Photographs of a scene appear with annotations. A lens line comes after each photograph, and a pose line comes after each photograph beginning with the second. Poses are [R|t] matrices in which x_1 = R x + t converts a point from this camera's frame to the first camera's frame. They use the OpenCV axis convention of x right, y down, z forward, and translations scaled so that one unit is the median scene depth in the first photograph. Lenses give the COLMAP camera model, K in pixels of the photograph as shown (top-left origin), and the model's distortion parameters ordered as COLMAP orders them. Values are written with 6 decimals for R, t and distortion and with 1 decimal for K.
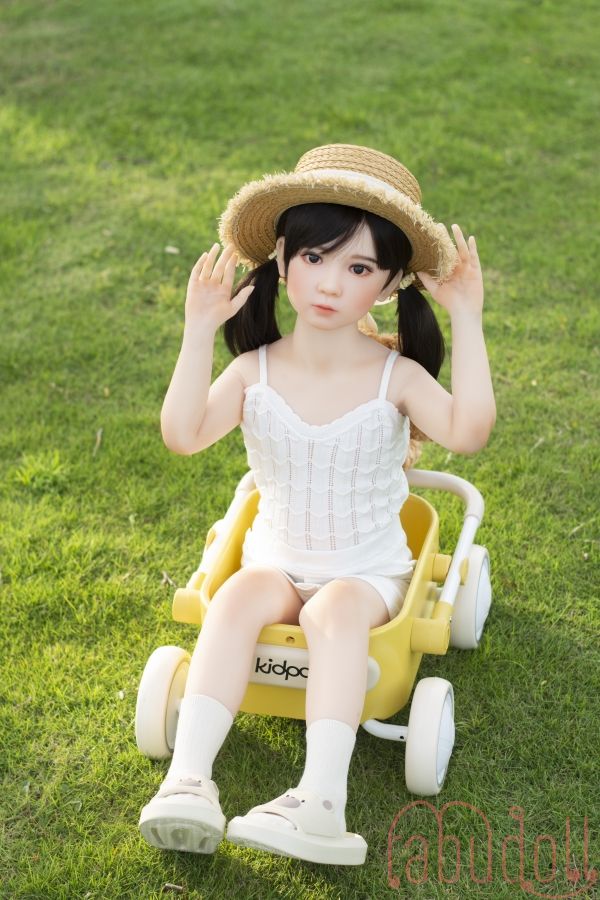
lens RADIAL K [[2049.9, 0, 300.0], [0, 2049.9, 450.0], [0, 0, 1]] dist [-0.109992, 0.037480]
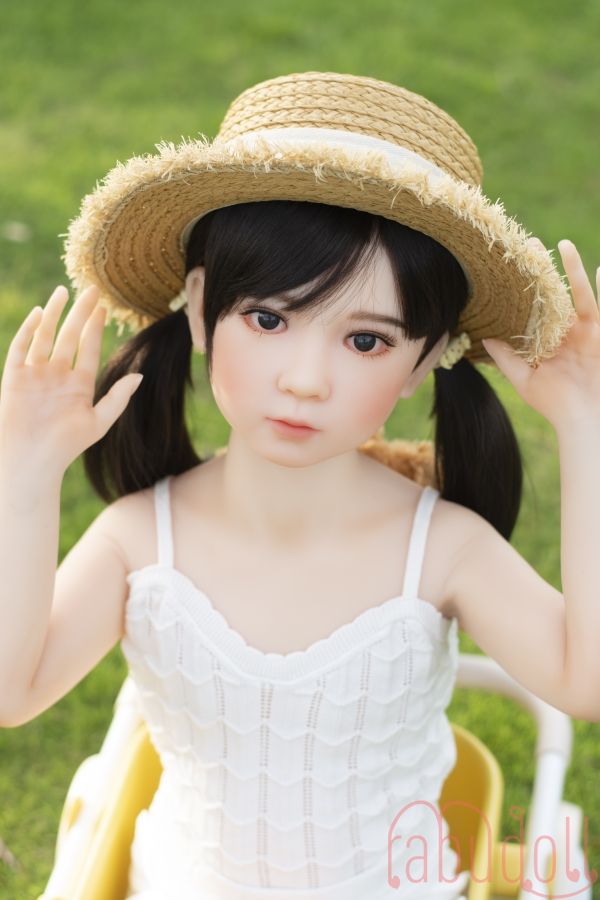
lens RADIAL K [[2049.9, 0, 300.0], [0, 2049.9, 450.0], [0, 0, 1]] dist [-0.109992, 0.037480]
pose [[0.998433, -0.022560, 0.051220, -0.010434], [0.020520, 0.998988, 0.040019, -0.080269], [-0.052071, -0.038905, 0.997885, 0.518141]]
